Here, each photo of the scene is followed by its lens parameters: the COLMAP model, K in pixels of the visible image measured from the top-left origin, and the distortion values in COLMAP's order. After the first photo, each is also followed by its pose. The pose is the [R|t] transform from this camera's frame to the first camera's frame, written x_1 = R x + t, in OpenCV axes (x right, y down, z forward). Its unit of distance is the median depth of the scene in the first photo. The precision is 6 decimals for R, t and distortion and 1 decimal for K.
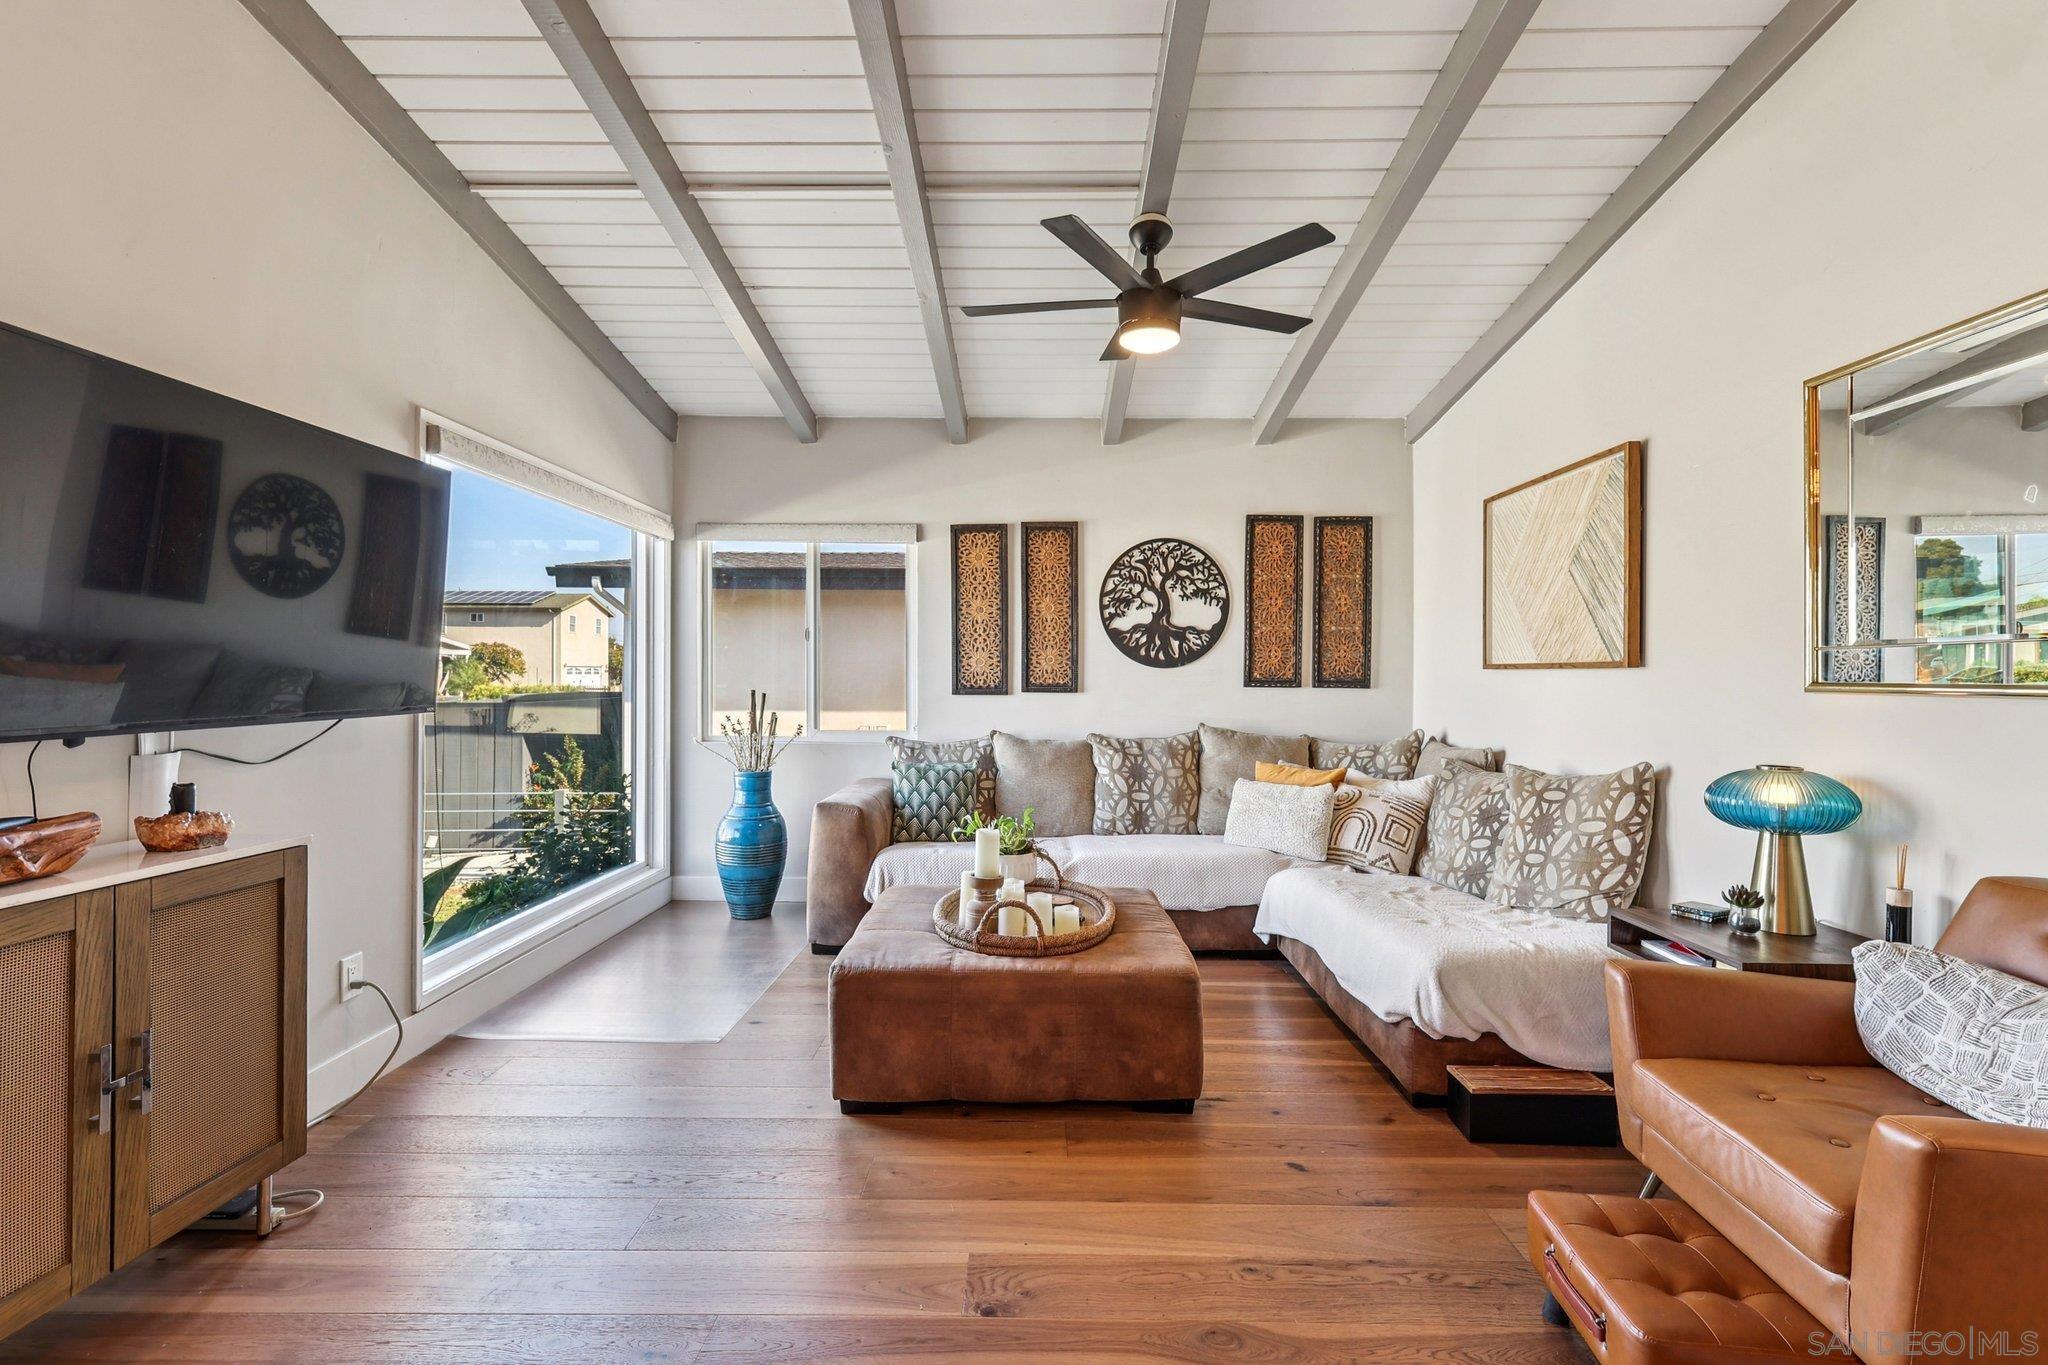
lens RADIAL K [[891.7, 0, 1031.0], [0, 891.7, 675.9], [0, 0, 1]] dist [-0.001209, 0.001196]
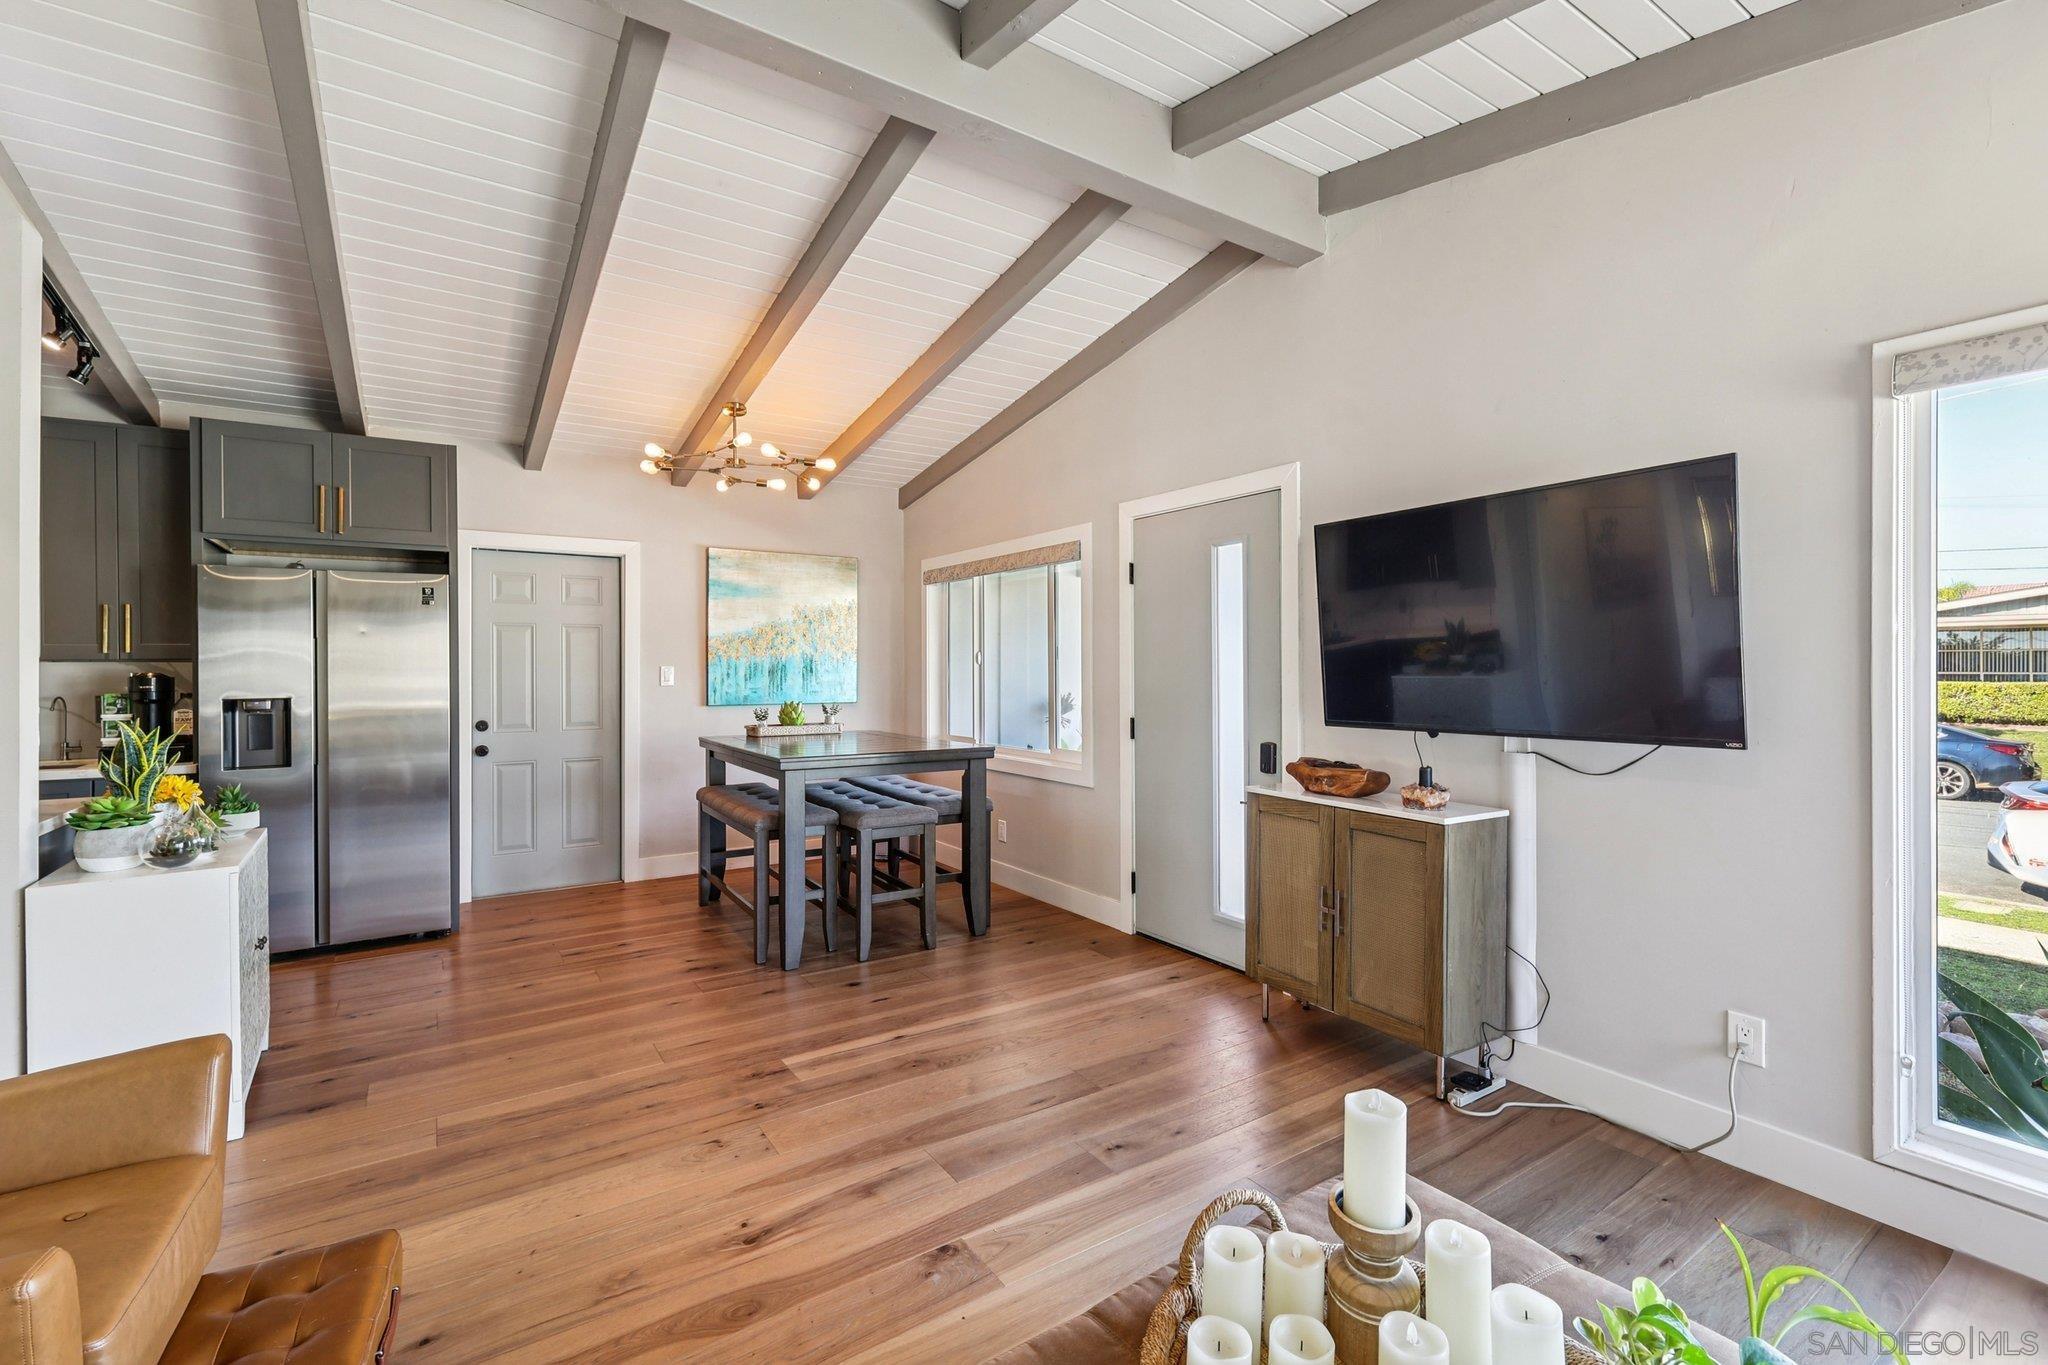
lens RADIAL K [[891.7, 0, 1019.7], [0, 891.7, 674.6], [0, 0, 1]] dist [-0.001209, 0.001196]
pose [[-0.830137, -0.000009, -0.557559, 0.250996], [-0.003205, 0.999984, 0.004756, -0.021280], [0.557550, 0.005735, -0.830124, 0.974538]]
